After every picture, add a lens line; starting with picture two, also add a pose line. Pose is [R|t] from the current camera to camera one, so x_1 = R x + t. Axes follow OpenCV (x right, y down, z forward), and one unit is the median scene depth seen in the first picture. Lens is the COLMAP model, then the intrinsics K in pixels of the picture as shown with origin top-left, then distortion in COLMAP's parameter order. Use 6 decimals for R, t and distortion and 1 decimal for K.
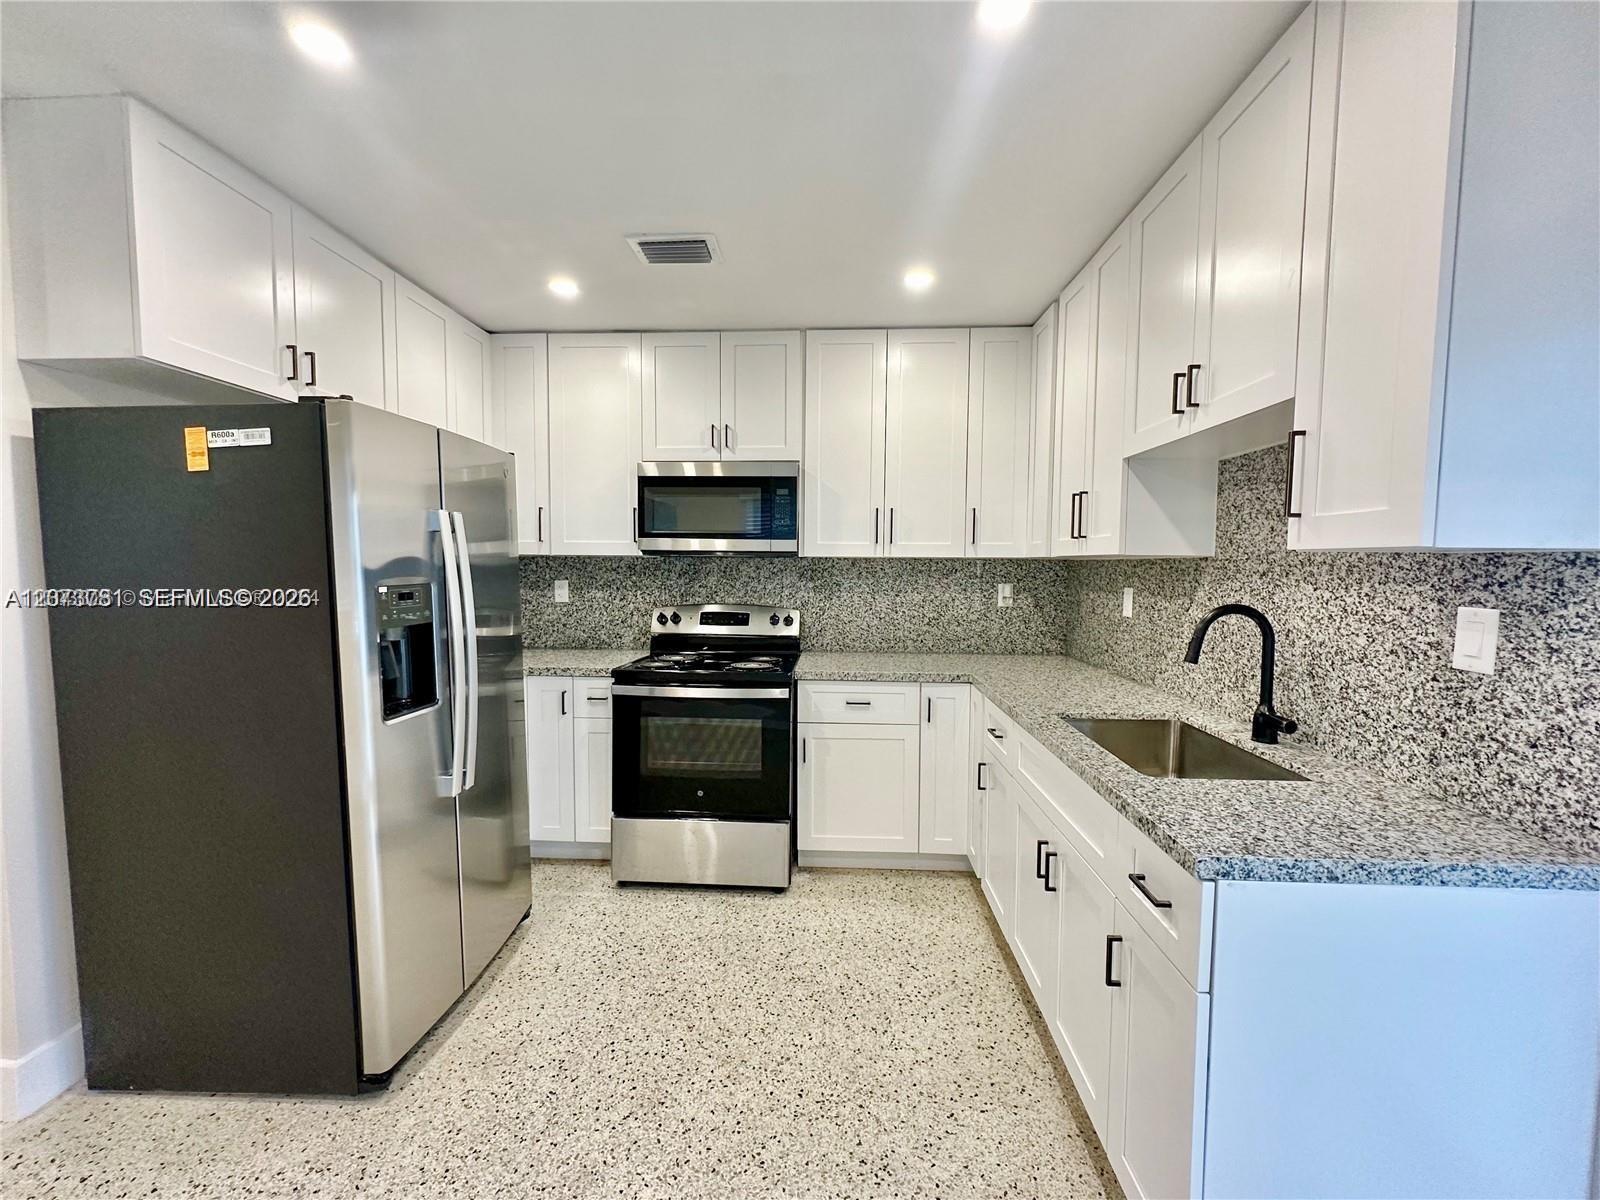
lens RADIAL K [[638.9, 0, 800.2], [0, 638.9, 601.7], [0, 0, 1]] dist [-0.003079, 0.000376]
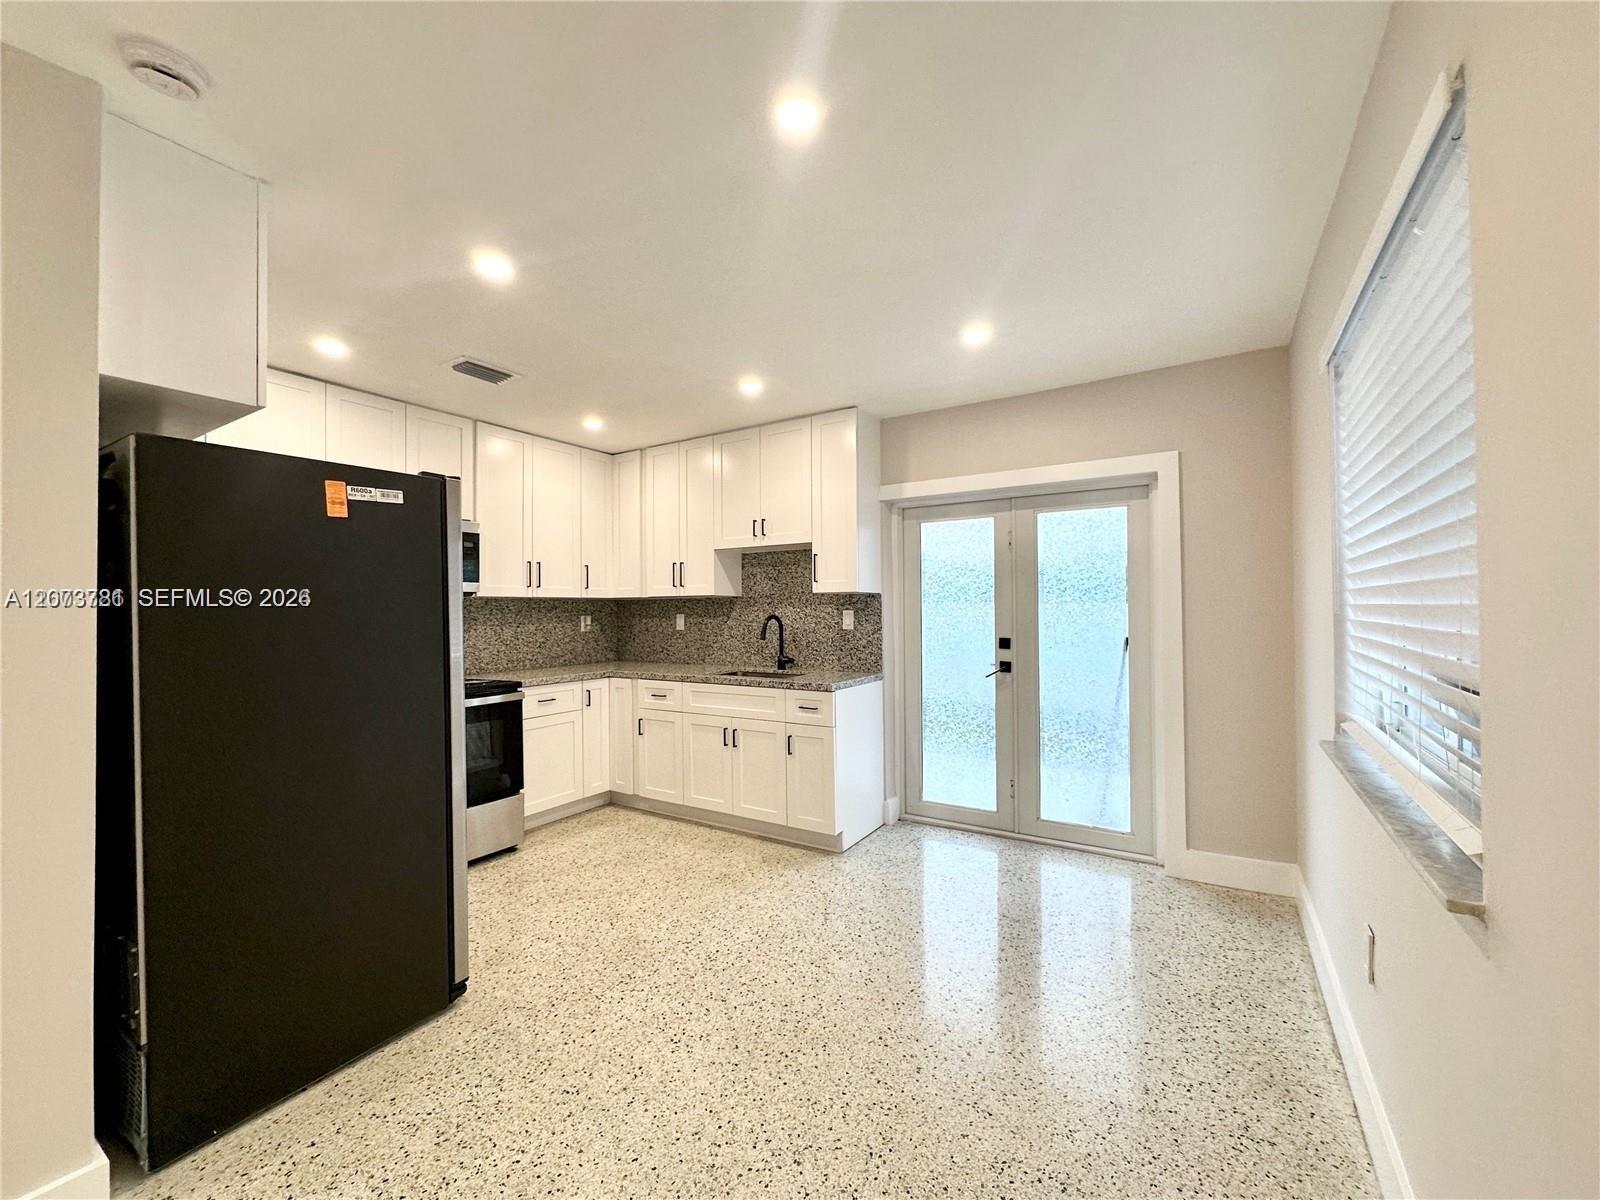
lens RADIAL K [[638.9, 0, 800.6], [0, 638.9, 603.2], [0, 0, 1]] dist [-0.003079, 0.000376]
pose [[0.486539, -0.002398, 0.873656, -1.210323], [0.065368, 0.997293, -0.033666, 0.041431], [-0.871210, 0.073489, 0.485378, -0.254340]]
